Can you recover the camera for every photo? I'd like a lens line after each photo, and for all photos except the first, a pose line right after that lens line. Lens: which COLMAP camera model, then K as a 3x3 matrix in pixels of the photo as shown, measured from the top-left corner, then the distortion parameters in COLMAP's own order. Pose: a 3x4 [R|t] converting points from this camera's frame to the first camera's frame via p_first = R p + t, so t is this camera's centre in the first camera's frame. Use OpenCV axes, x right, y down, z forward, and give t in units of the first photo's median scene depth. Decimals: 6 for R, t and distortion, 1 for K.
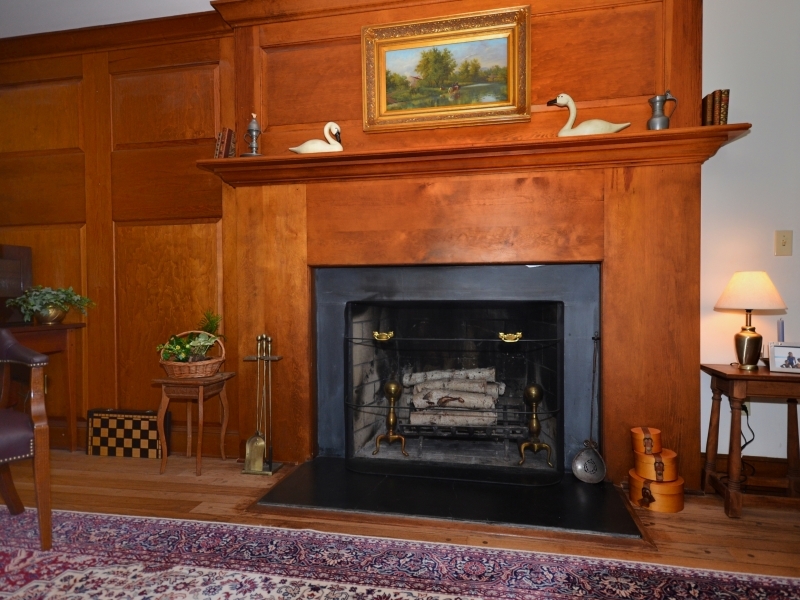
lens RADIAL K [[471.0, 0, 411.2], [0, 471.0, 301.3], [0, 0, 1]] dist [0.013332, 0.000447]
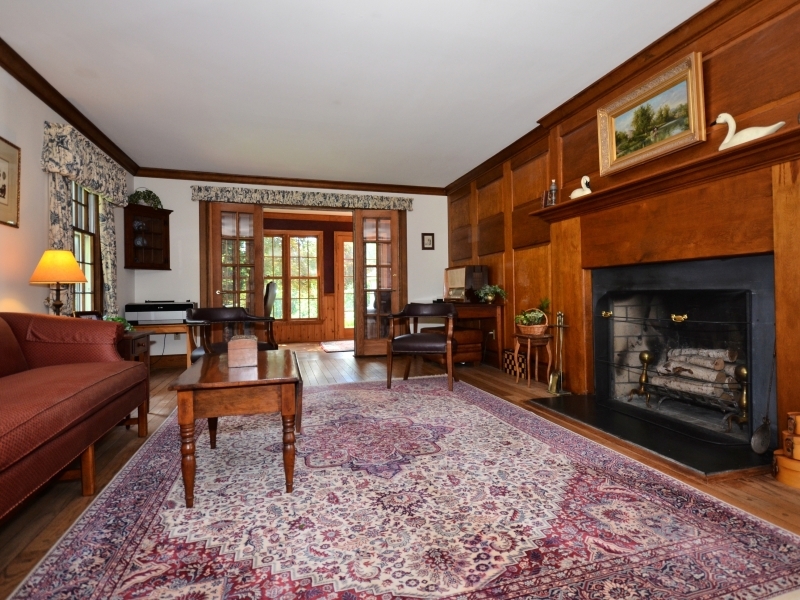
lens RADIAL K [[426.5, 0, 402.1], [0, 426.5, 294.0], [0, 0, 1]] dist [-0.002338, -0.000656]
pose [[0.452512, -0.001561, -0.891757, 0.775934], [0.003540, 0.999994, 0.000046, 0.006844], [0.891752, -0.003177, 0.452514, -0.166988]]
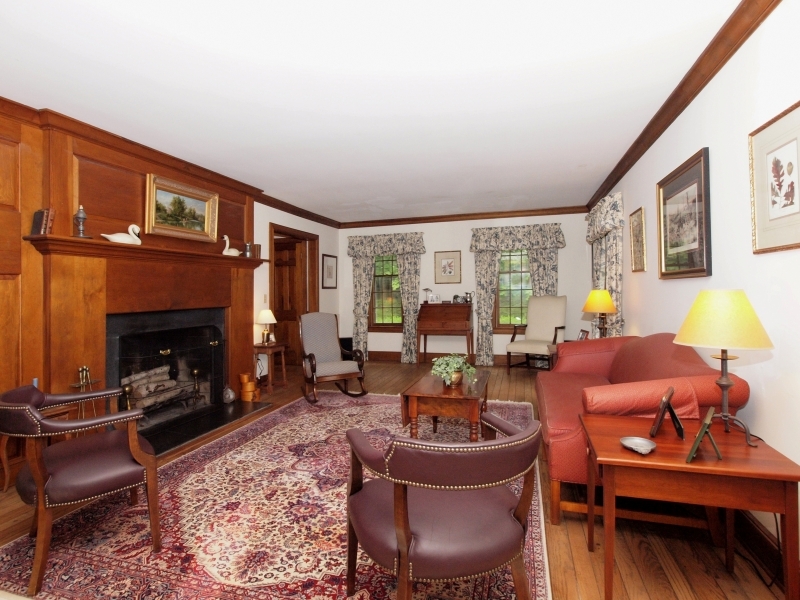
lens RADIAL K [[471.0, 0, 411.2], [0, 471.0, 301.3], [0, 0, 1]] dist [0.013332, 0.000447]
pose [[0.064011, -0.029414, 0.997516, -1.644624], [0.004595, 0.999564, 0.029180, -0.156569], [-0.997939, 0.002716, 0.064118, -0.038198]]
